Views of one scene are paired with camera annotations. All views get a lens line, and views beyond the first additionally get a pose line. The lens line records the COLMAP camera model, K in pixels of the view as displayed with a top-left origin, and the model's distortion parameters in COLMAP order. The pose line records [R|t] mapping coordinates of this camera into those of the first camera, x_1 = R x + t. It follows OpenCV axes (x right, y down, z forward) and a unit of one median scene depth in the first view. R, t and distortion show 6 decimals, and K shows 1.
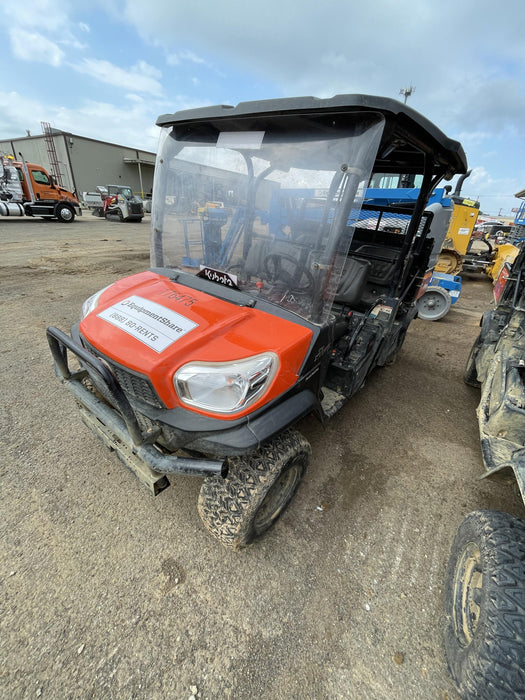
lens RADIAL K [[285.9, 0, 264.8], [0, 285.9, 353.4], [0, 0, 1]] dist [-0.009169, -0.000088]
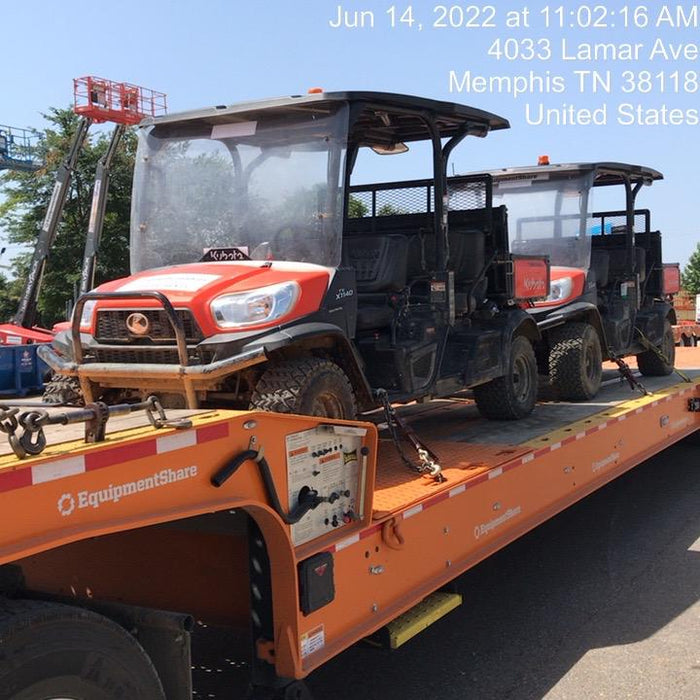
lens RADIAL K [[1039.1, 0, 350.0], [0, 1039.1, 350.0], [0, 0, 1]] dist [0.166279, 0.010425]
pose [[0.984801, -0.151100, 0.085647, -0.106630], [0.172803, 0.902038, -0.395559, 1.454921], [-0.017488, 0.404347, 0.914438, -2.028925]]
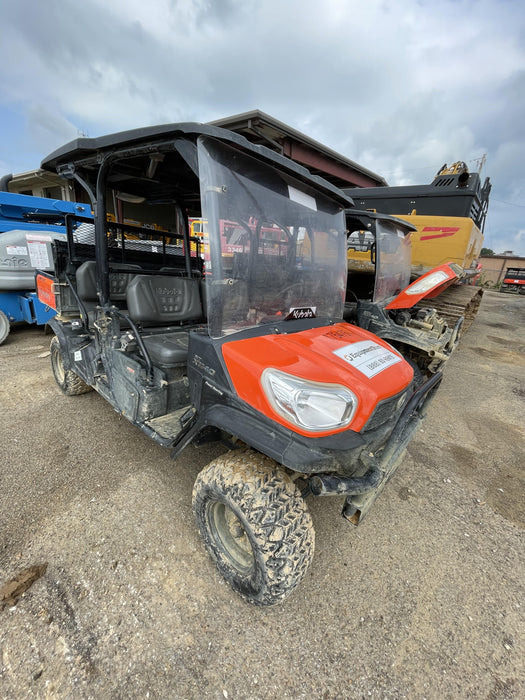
lens RADIAL K [[285.9, 0, 264.8], [0, 285.9, 353.4], [0, 0, 1]] dist [-0.009169, -0.000088]
pose [[0.082219, -0.386424, 0.918650, -1.273209], [0.379409, 0.864497, 0.329688, -0.564267], [-0.921569, 0.321438, 0.217691, 0.963082]]
